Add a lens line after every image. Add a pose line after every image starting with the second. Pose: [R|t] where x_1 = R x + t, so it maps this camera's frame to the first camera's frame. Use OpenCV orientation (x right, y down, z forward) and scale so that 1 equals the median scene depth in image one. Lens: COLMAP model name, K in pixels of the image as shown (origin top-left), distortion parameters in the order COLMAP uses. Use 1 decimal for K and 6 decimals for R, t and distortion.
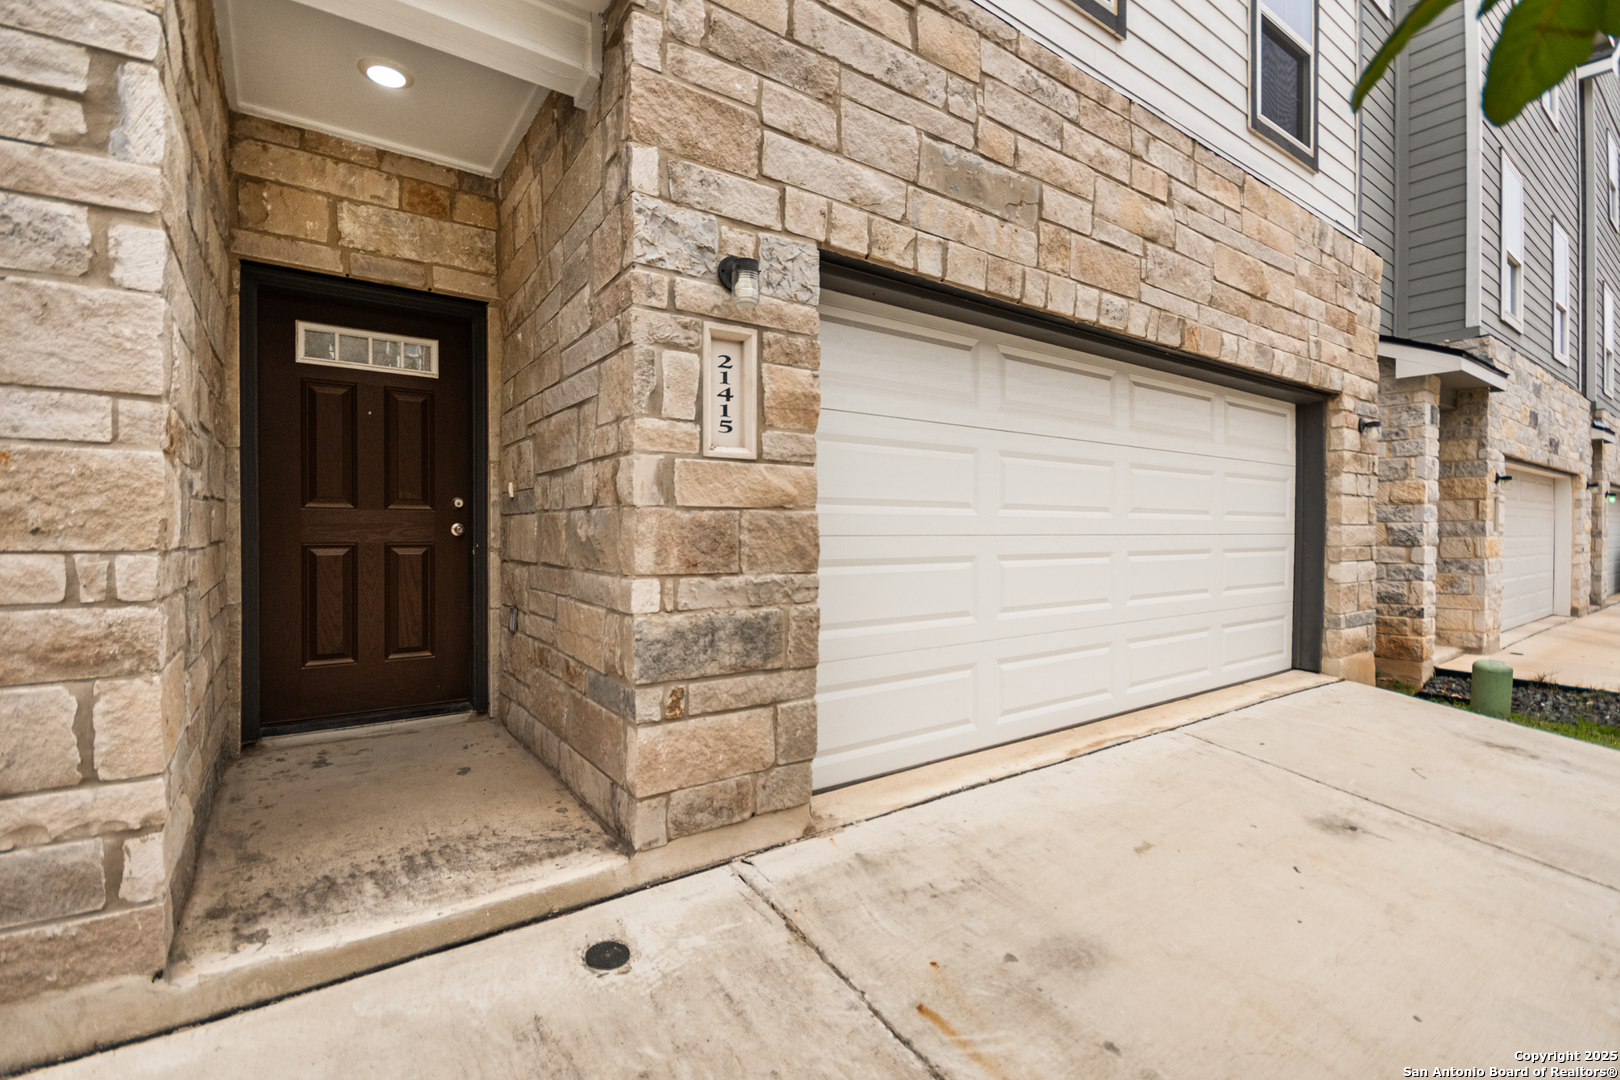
lens RADIAL K [[721.8, 0, 814.7], [0, 721.8, 538.2], [0, 0, 1]] dist [0.002744, -0.000631]
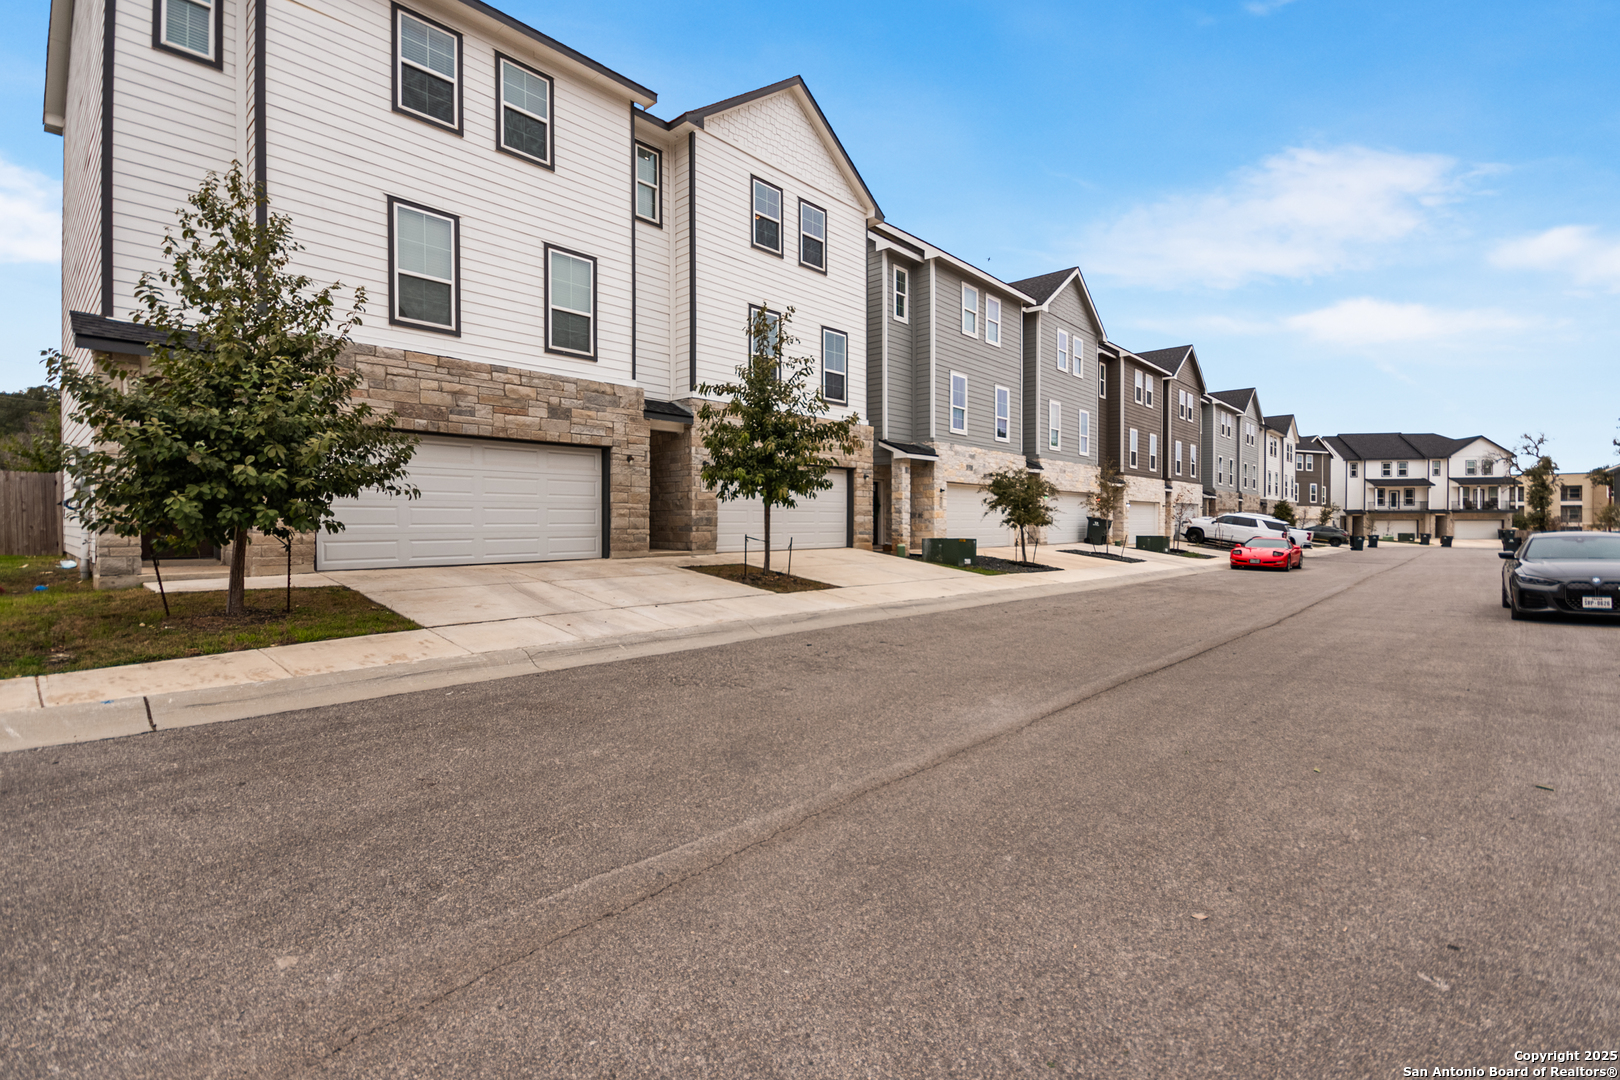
lens RADIAL K [[721.8, 0, 803.6], [0, 721.8, 531.0], [0, 0, 1]] dist [0.002744, -0.000631]
pose [[0.978461, -0.004396, 0.206383, -0.535606], [0.003917, 0.999989, 0.002726, 0.204671], [-0.206392, -0.001858, 0.978468, -5.020686]]
